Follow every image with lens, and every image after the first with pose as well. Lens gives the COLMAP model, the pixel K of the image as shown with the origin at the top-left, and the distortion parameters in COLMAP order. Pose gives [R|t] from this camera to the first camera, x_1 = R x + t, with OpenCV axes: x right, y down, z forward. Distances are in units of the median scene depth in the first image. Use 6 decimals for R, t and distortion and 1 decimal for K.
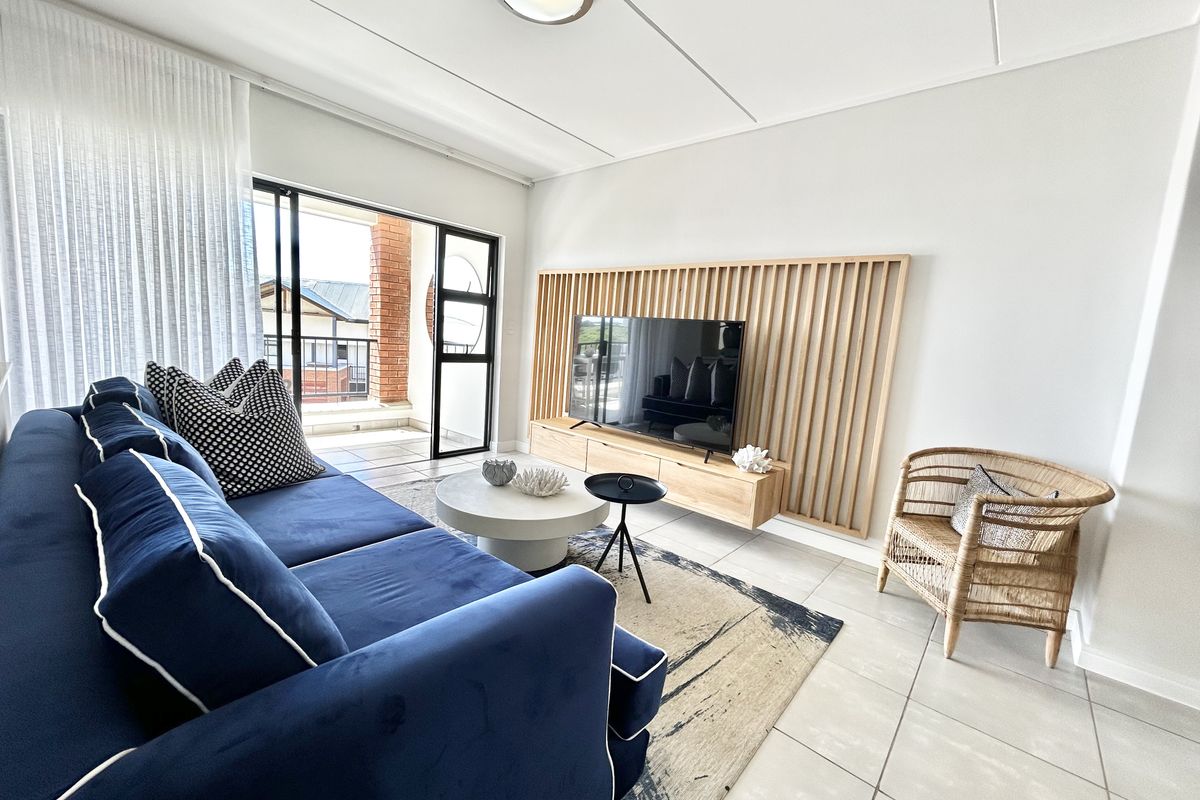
lens RADIAL K [[483.9, 0, 600.0], [0, 483.9, 400.0], [0, 0, 1]] dist [0.000813, 0.000098]
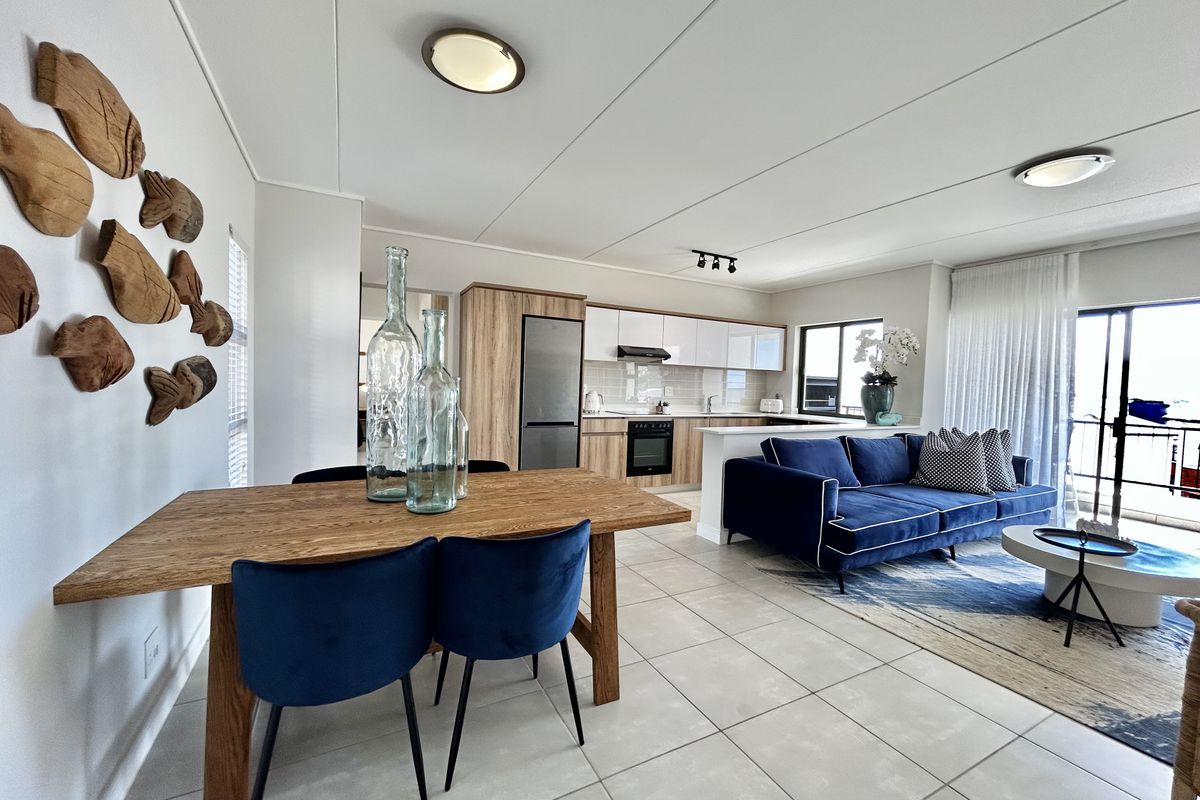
lens RADIAL K [[482.7, 0, 598.5], [0, 482.7, 398.6], [0, 0, 1]] dist [-0.001623, -0.000480]
pose [[-0.352574, -0.049958, -0.934450, 1.115516], [-0.179579, 0.983626, 0.015170, 0.031193], [0.918392, 0.173156, -0.355772, 0.237671]]
